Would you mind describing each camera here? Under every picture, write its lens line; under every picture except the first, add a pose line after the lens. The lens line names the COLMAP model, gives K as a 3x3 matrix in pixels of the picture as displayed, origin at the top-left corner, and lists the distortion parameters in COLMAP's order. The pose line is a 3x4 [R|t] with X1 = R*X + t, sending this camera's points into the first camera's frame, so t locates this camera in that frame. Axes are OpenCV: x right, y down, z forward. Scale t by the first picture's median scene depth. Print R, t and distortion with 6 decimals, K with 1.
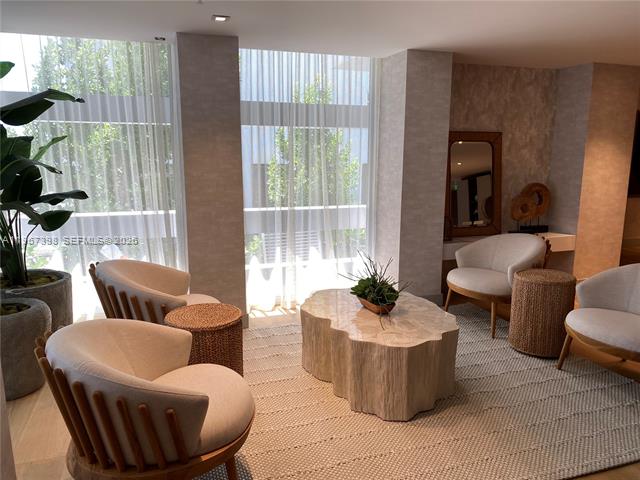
lens RADIAL K [[488.0, 0, 319.1], [0, 488.0, 241.4], [0, 0, 1]] dist [0.011434, 0.002976]
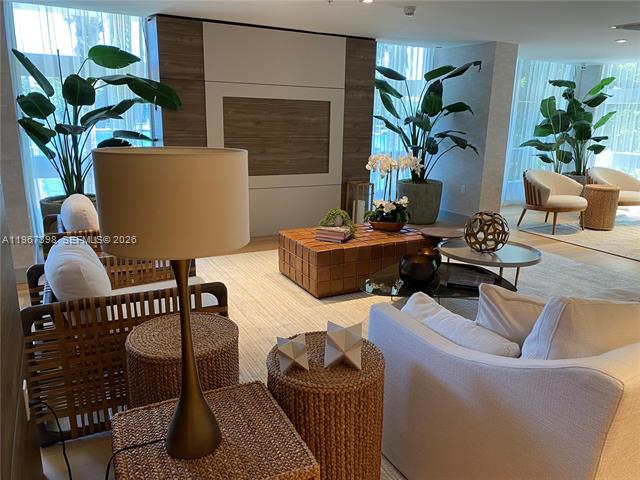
lens RADIAL K [[488.0, 0, 318.2], [0, 488.0, 241.4], [0, 0, 1]] dist [0.011434, 0.002976]
pose [[0.150375, 0.249511, -0.956625, 1.591769], [-0.202702, 0.954852, 0.217185, 0.137187], [0.967626, 0.161250, 0.194162, -0.642194]]
